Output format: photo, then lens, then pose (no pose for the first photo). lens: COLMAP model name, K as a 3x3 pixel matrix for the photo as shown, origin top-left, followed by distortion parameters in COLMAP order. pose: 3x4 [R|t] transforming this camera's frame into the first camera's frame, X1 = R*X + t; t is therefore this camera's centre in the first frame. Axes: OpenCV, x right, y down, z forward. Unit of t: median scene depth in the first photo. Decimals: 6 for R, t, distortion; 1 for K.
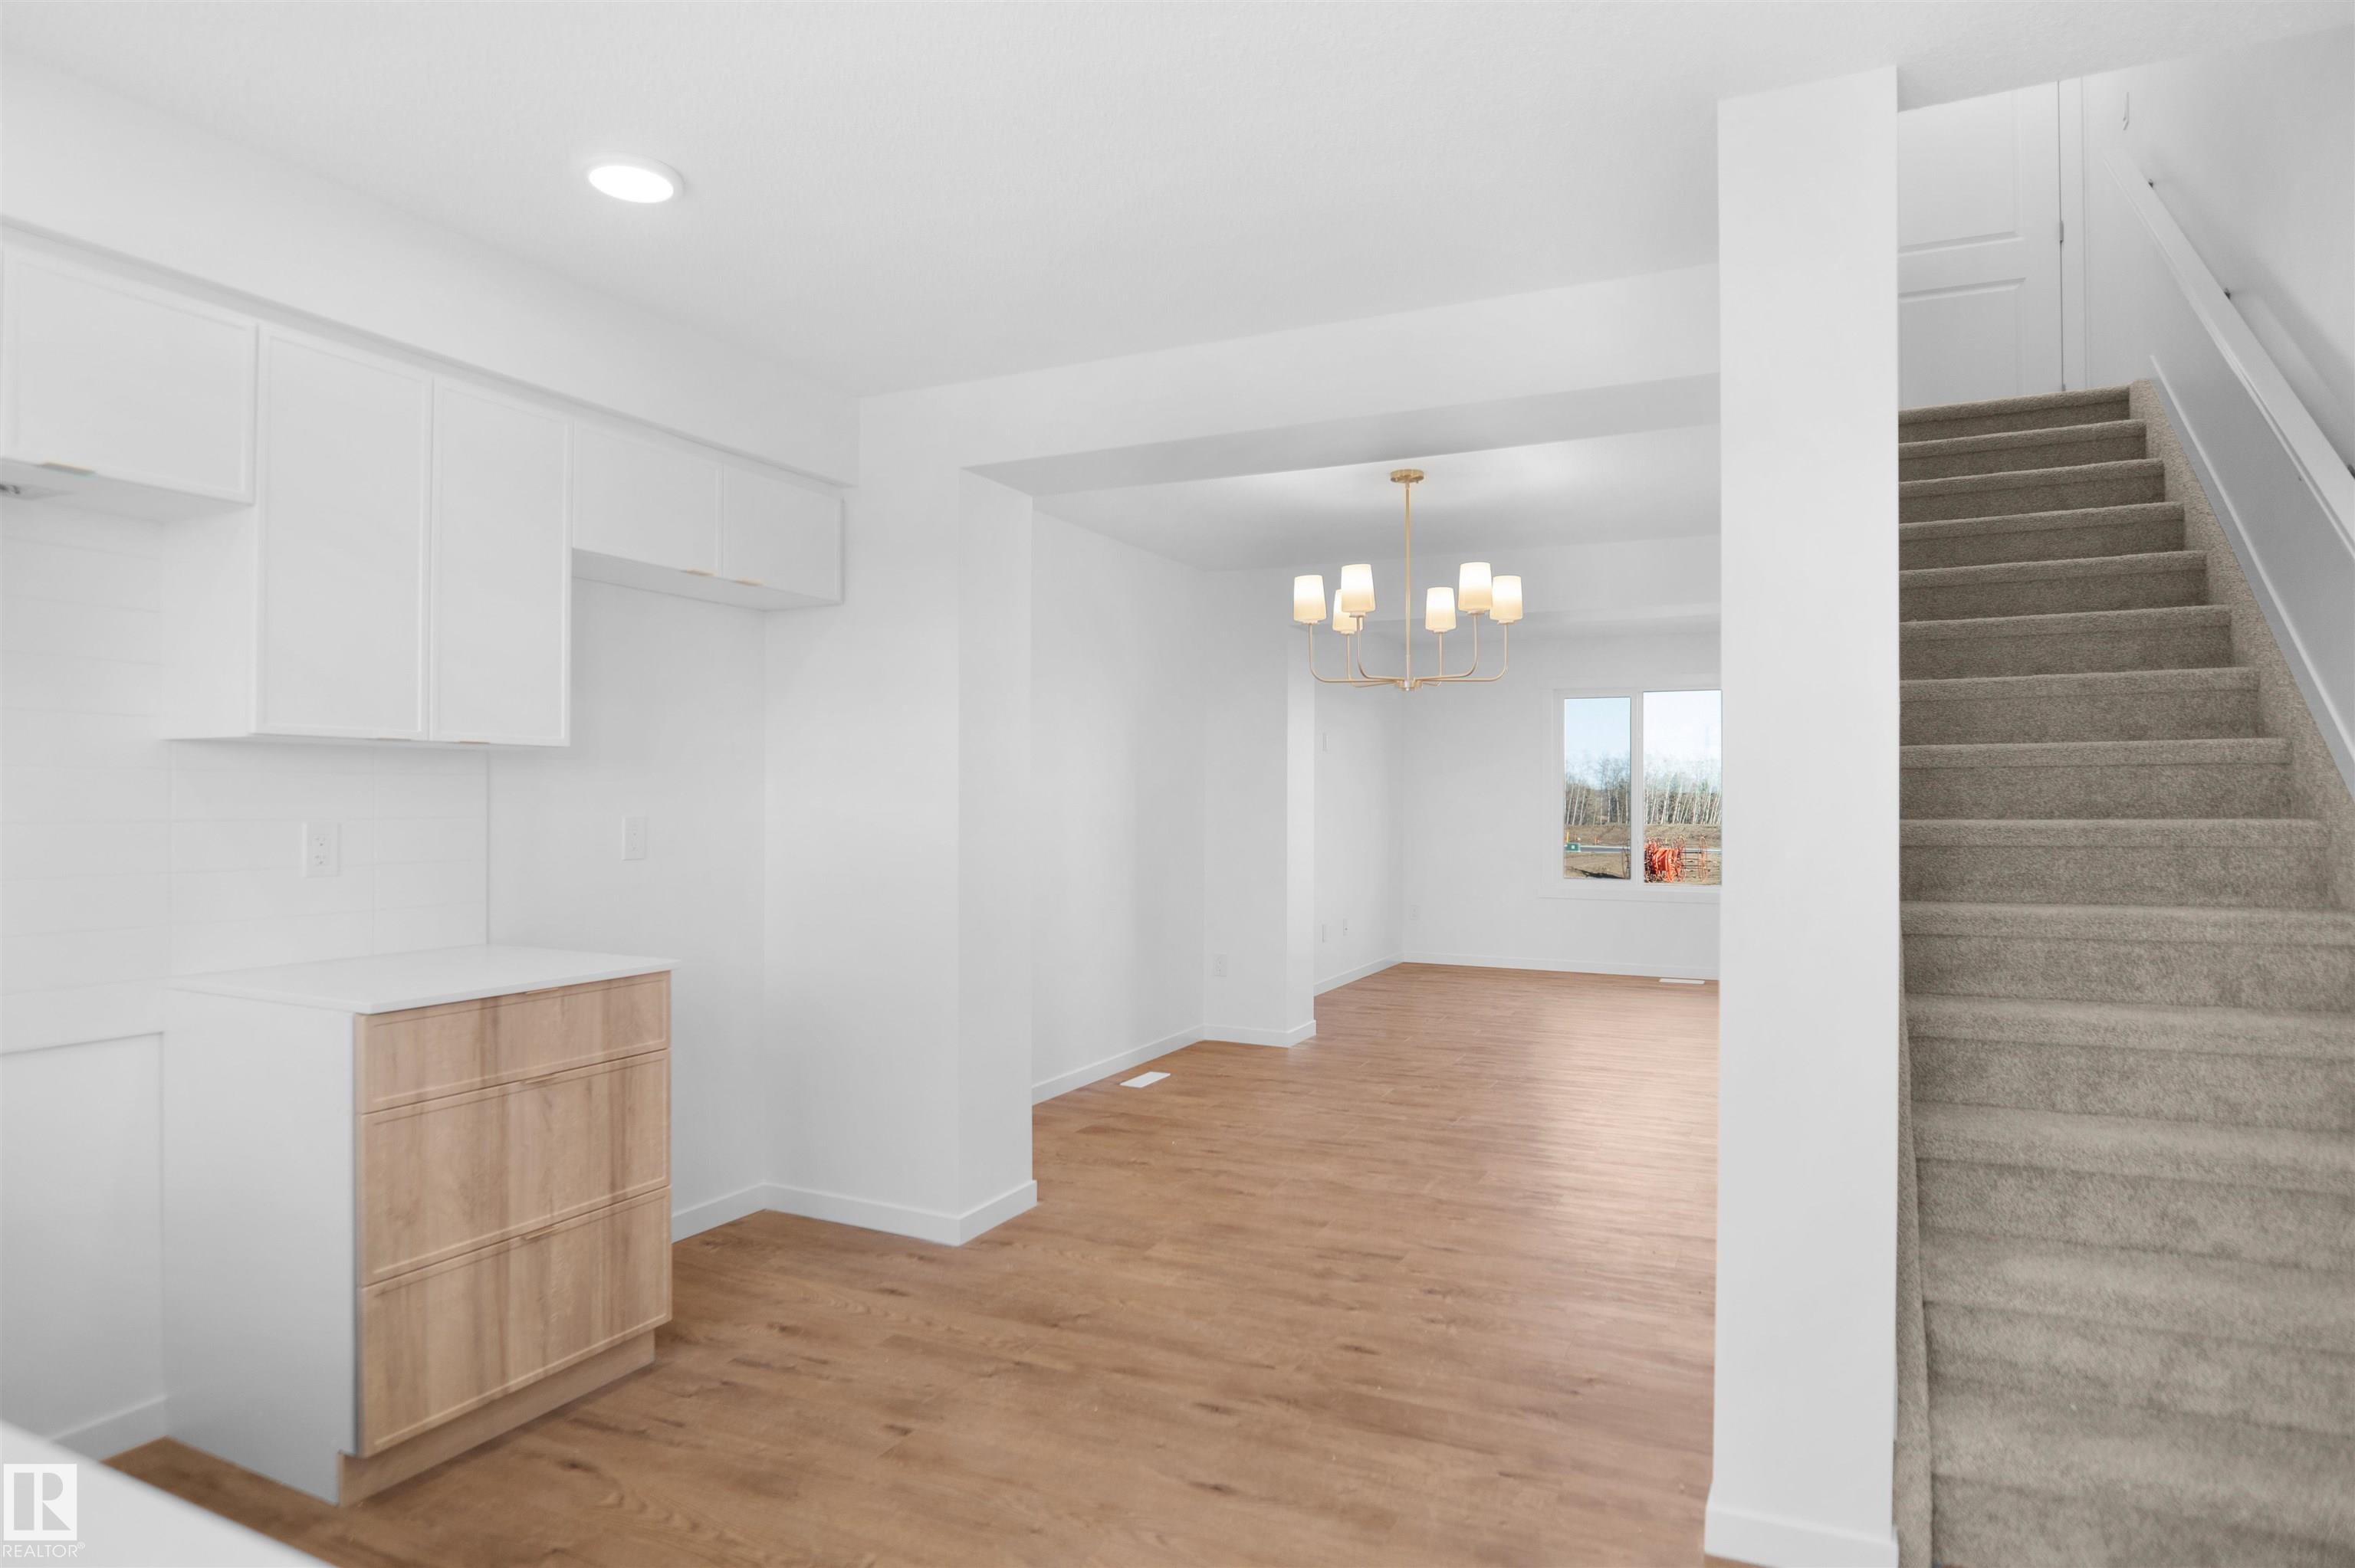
lens RADIAL K [[1297.8, 0, 1190.6], [0, 1297.8, 785.0], [0, 0, 1]] dist [-0.040616, 0.015172]
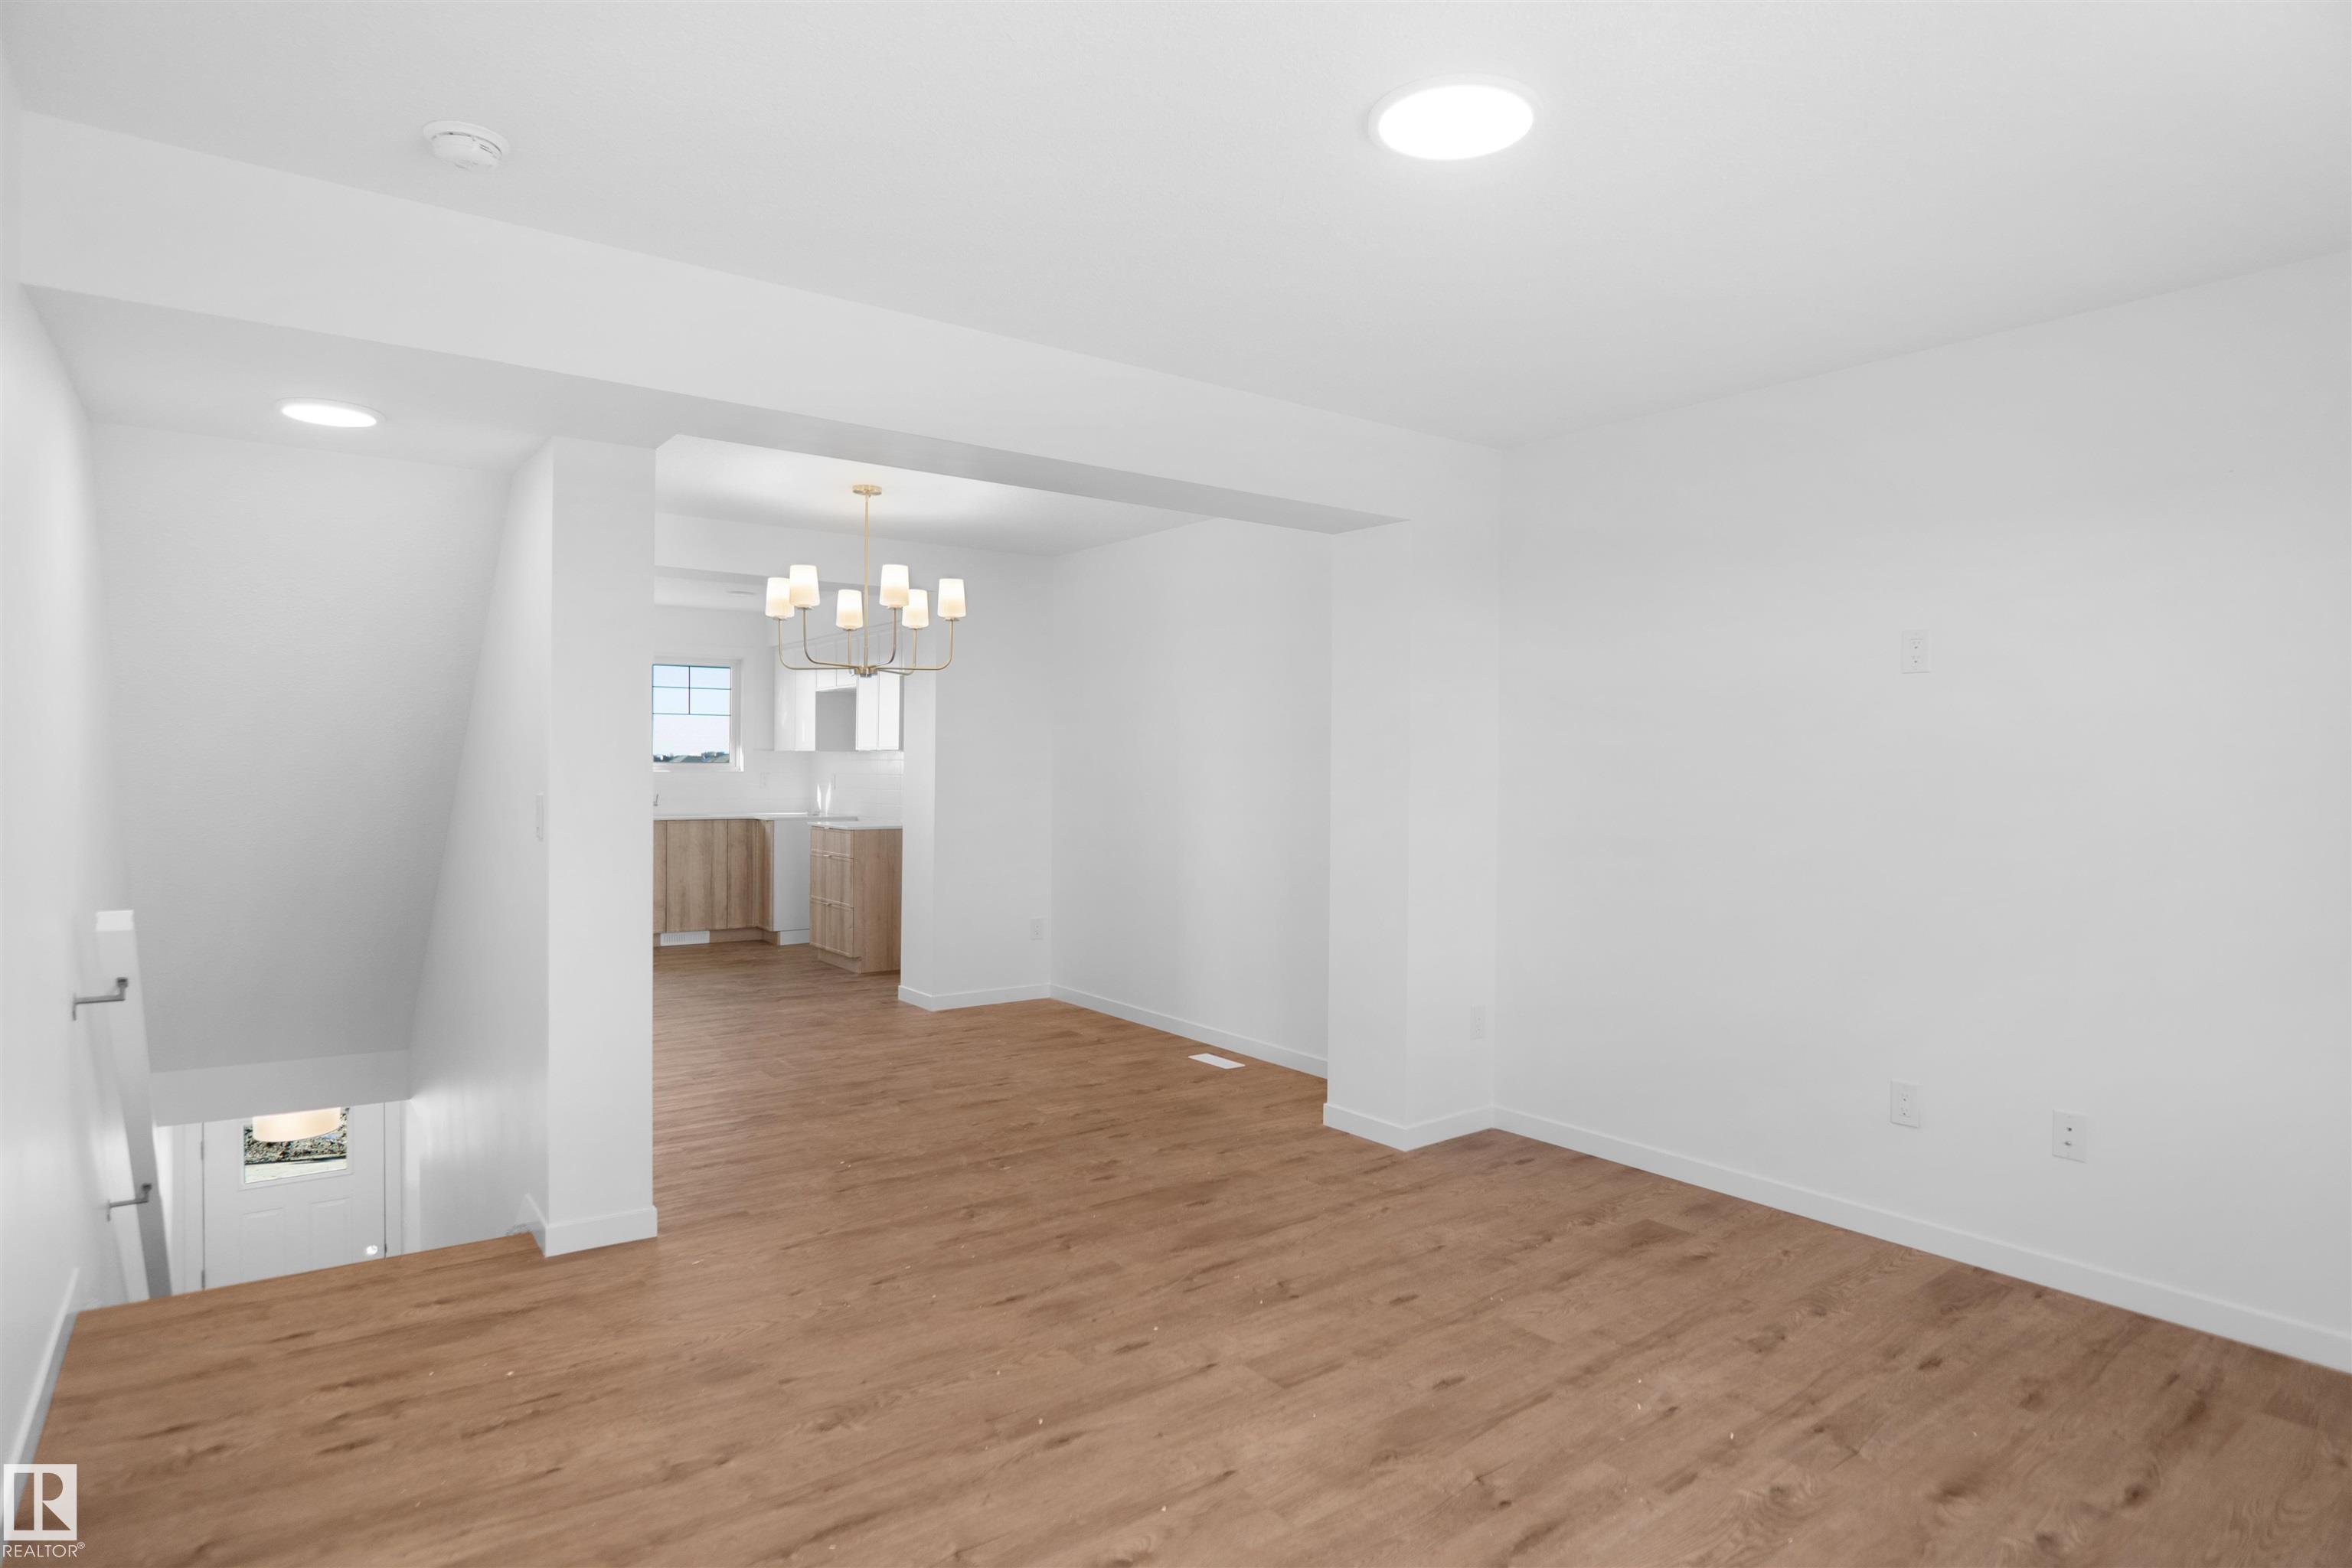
lens RADIAL K [[1296.4, 0, 1189.1], [0, 1296.4, 785.0], [0, 0, 1]] dist [-0.040616, 0.015172]
pose [[-0.463329, 0.007860, -0.886151, 0.990055], [-0.002578, 0.999944, 0.010218, 0.008013], [0.886183, 0.007019, -0.463283, 1.680737]]
